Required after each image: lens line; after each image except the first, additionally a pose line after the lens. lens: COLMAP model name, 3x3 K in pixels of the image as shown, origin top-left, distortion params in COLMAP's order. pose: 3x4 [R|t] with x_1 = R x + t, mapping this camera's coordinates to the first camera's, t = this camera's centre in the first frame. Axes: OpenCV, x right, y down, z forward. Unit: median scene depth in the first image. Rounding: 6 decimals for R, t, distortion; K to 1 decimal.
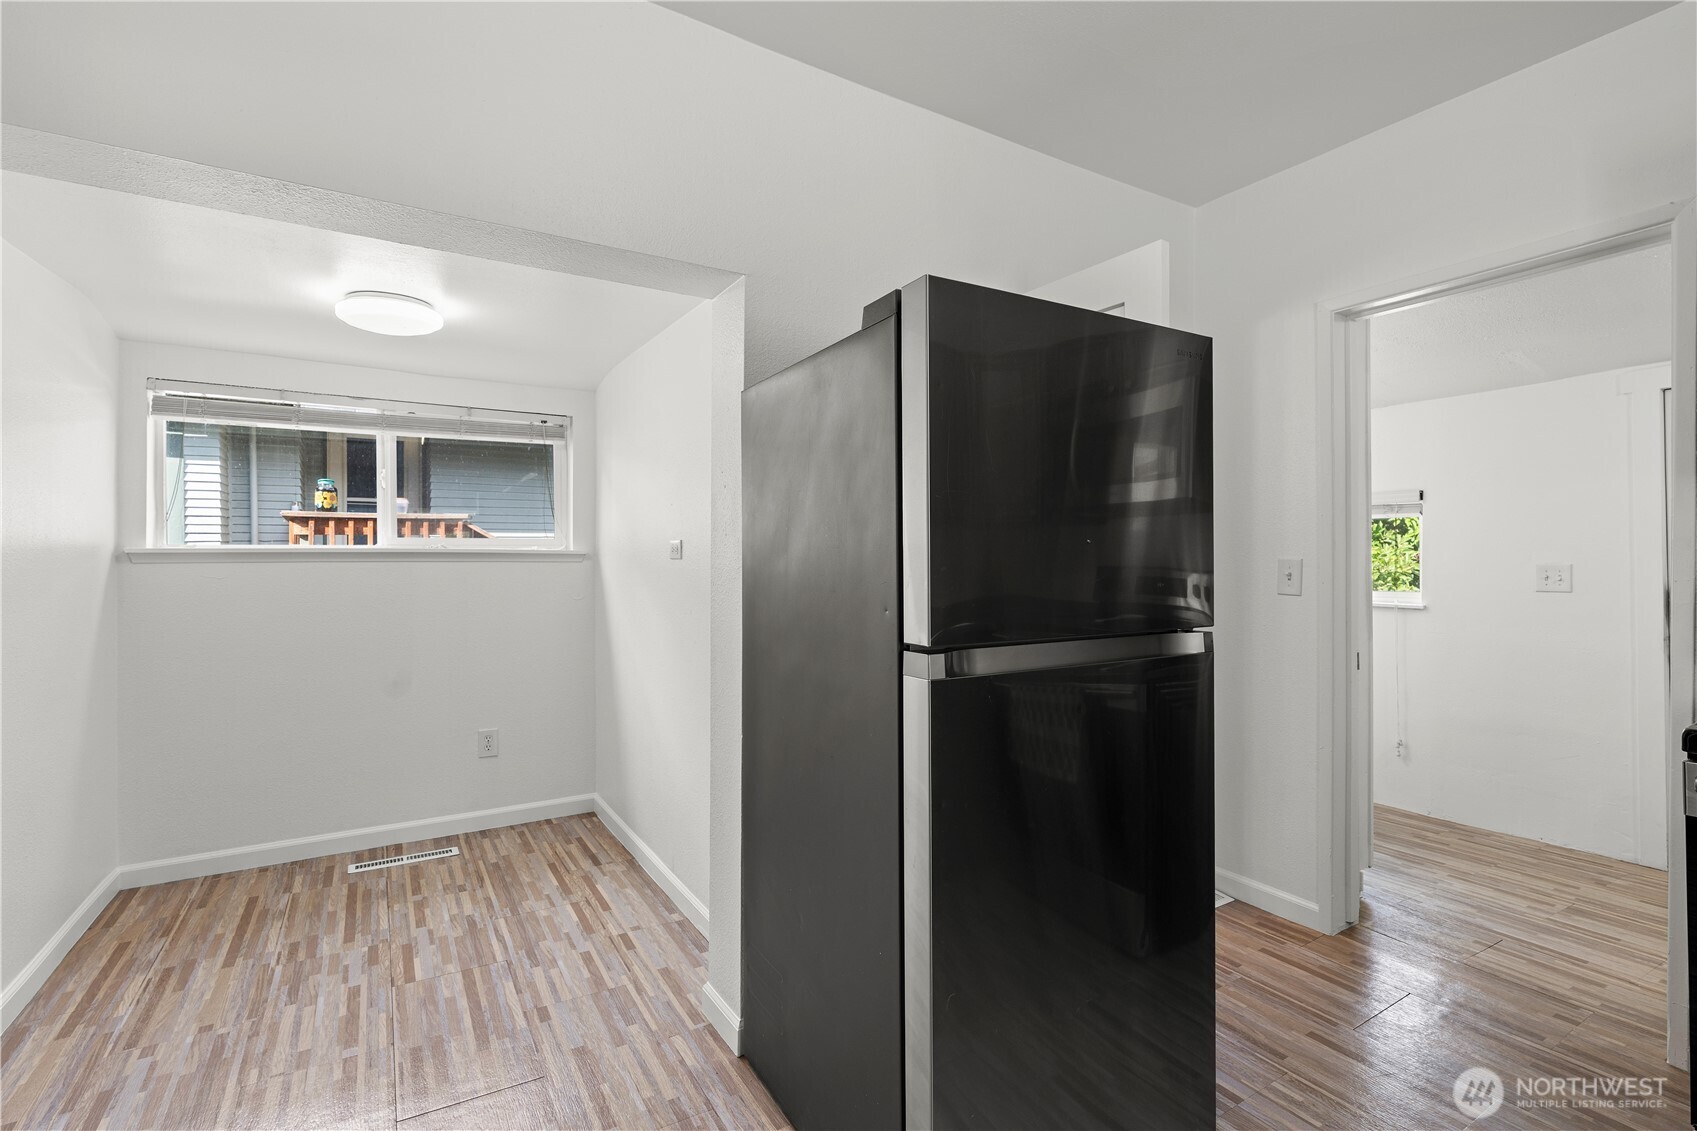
lens RADIAL K [[769.6, 0, 916.2], [0, 769.6, 564.7], [0, 0, 1]] dist [-0.004361, 0.002895]
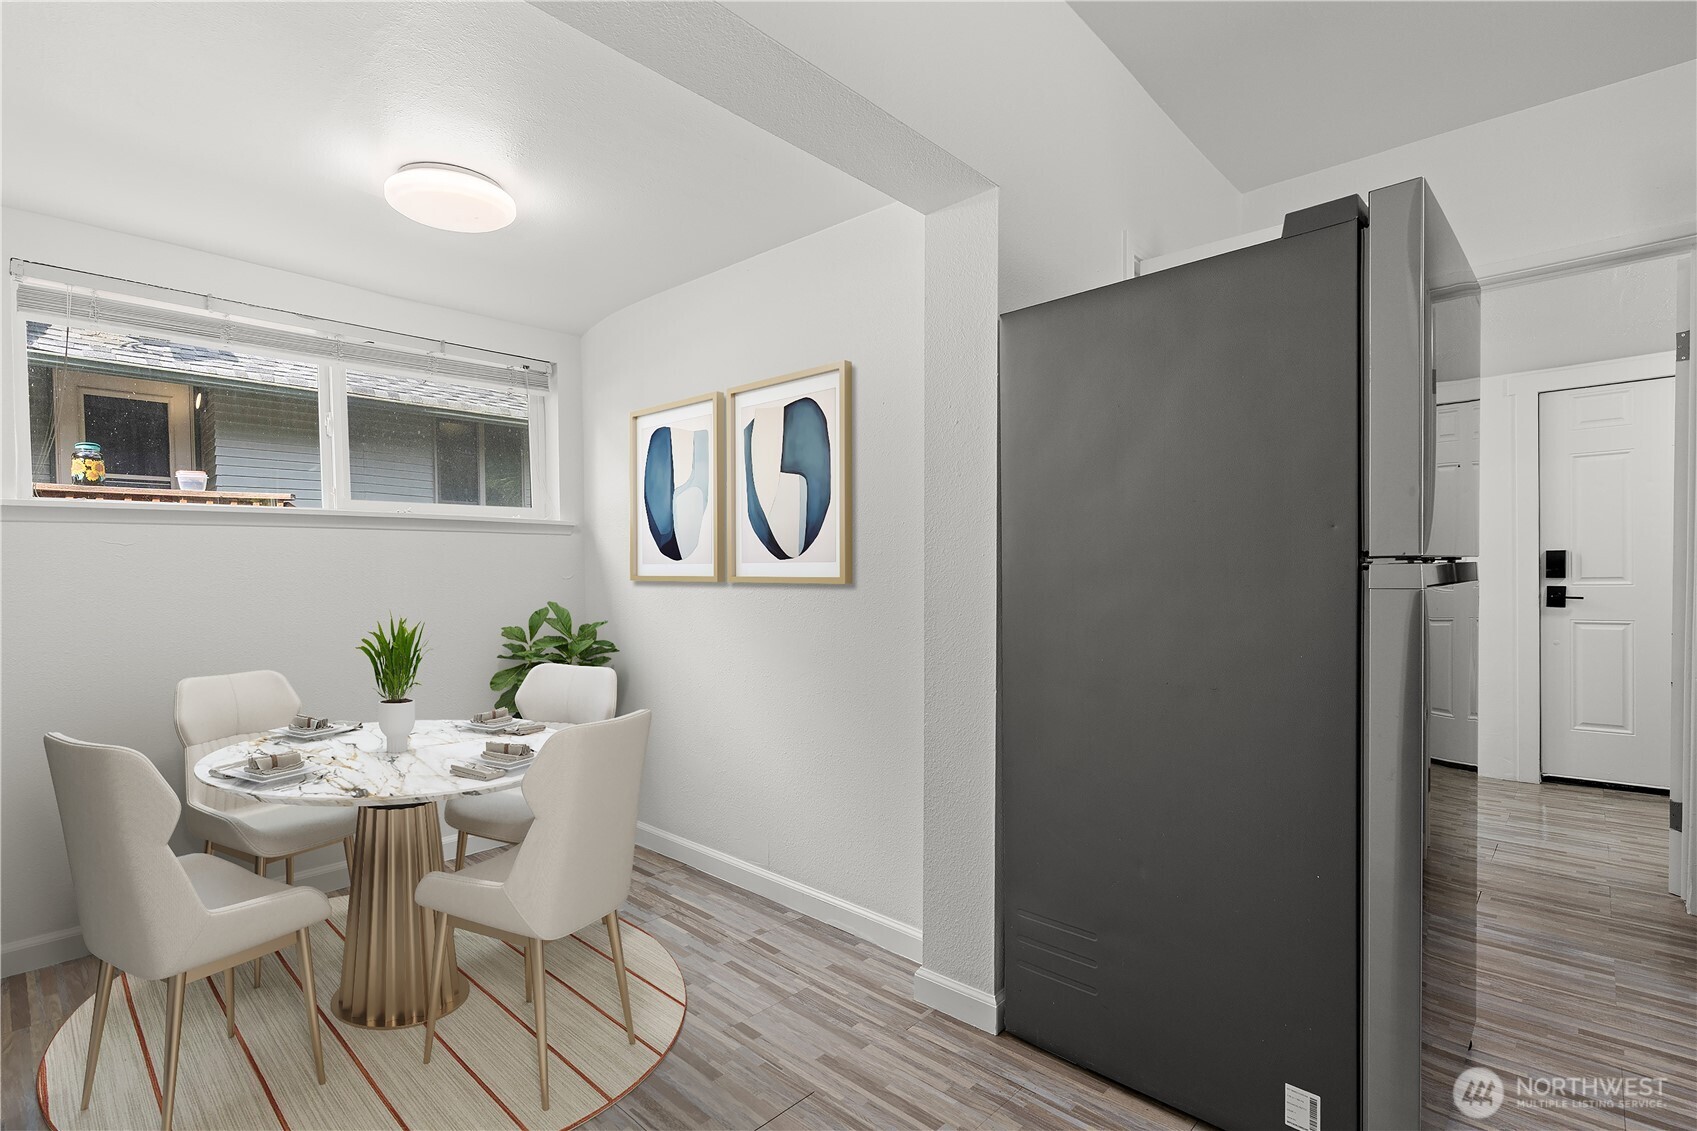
lens RADIAL K [[769.6, 0, 880.9], [0, 769.6, 591.0], [0, 0, 1]] dist [-0.004361, 0.002895]
pose [[0.964831, -0.016571, 0.262347, -0.461867], [0.010883, 0.999674, 0.023117, 0.060383], [-0.262645, -0.019449, 0.964697, 0.113521]]
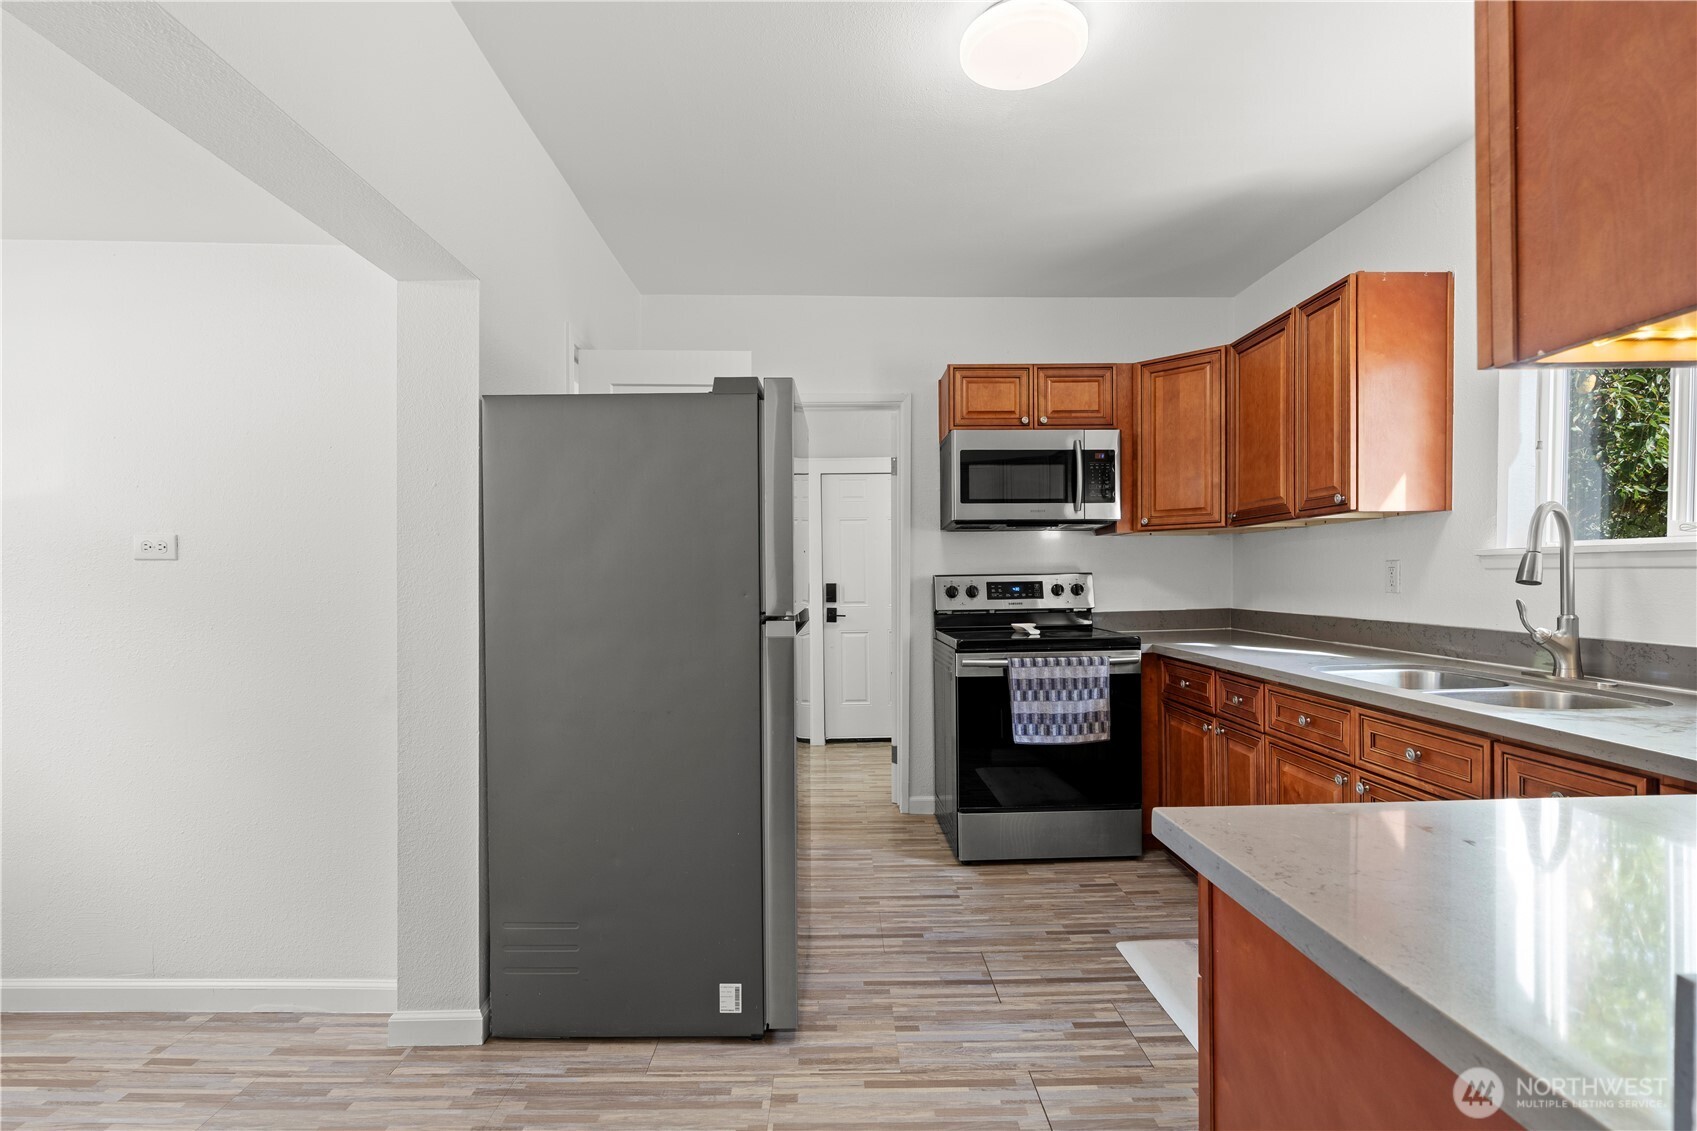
lens RADIAL K [[769.6, 0, 820.2], [0, 769.6, 593.8], [0, 0, 1]] dist [-0.004361, 0.002895]
pose [[0.546542, -0.021458, 0.837157, -0.638075], [0.005532, 0.999742, 0.022014, 0.013466], [-0.837413, -0.007401, 0.546520, 0.049188]]
